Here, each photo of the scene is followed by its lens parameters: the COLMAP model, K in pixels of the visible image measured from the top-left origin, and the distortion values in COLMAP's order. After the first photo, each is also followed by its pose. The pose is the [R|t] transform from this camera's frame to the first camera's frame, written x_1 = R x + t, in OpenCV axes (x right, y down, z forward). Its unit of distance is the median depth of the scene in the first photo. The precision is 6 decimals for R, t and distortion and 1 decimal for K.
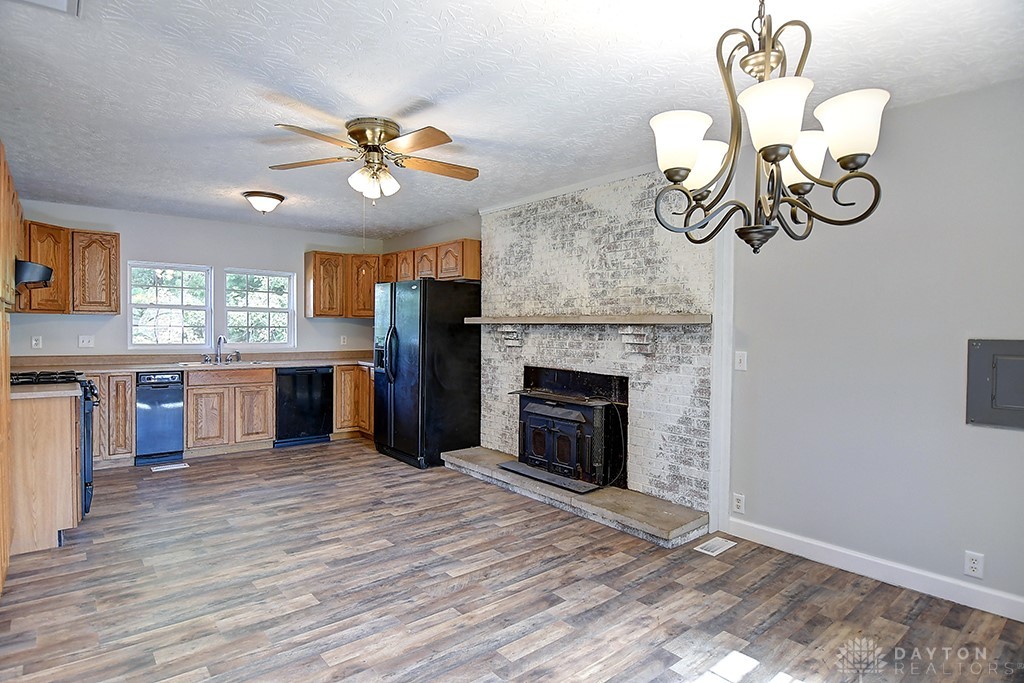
lens RADIAL K [[545.9, 0, 507.8], [0, 545.9, 336.9], [0, 0, 1]] dist [-0.004565, -0.005648]
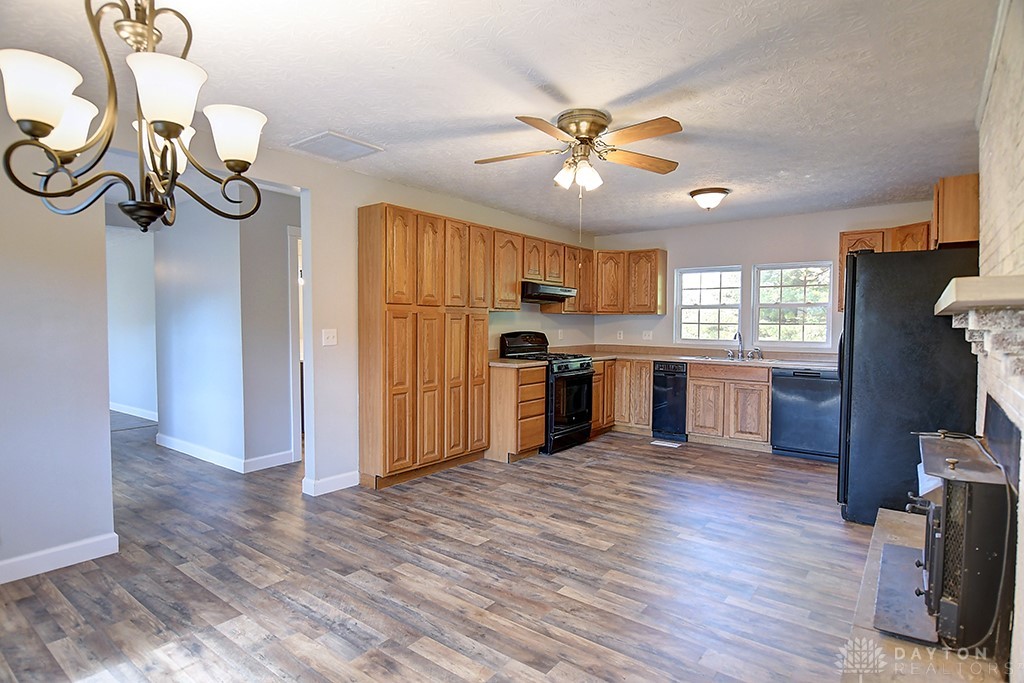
lens RADIAL K [[545.9, 0, 510.3], [0, 545.9, 342.6], [0, 0, 1]] dist [-0.004565, -0.005648]
pose [[0.208857, 0.026605, -0.977584, 0.700822], [-0.016806, 0.999580, 0.023613, -0.000403], [0.977802, 0.011498, 0.209216, 0.659272]]
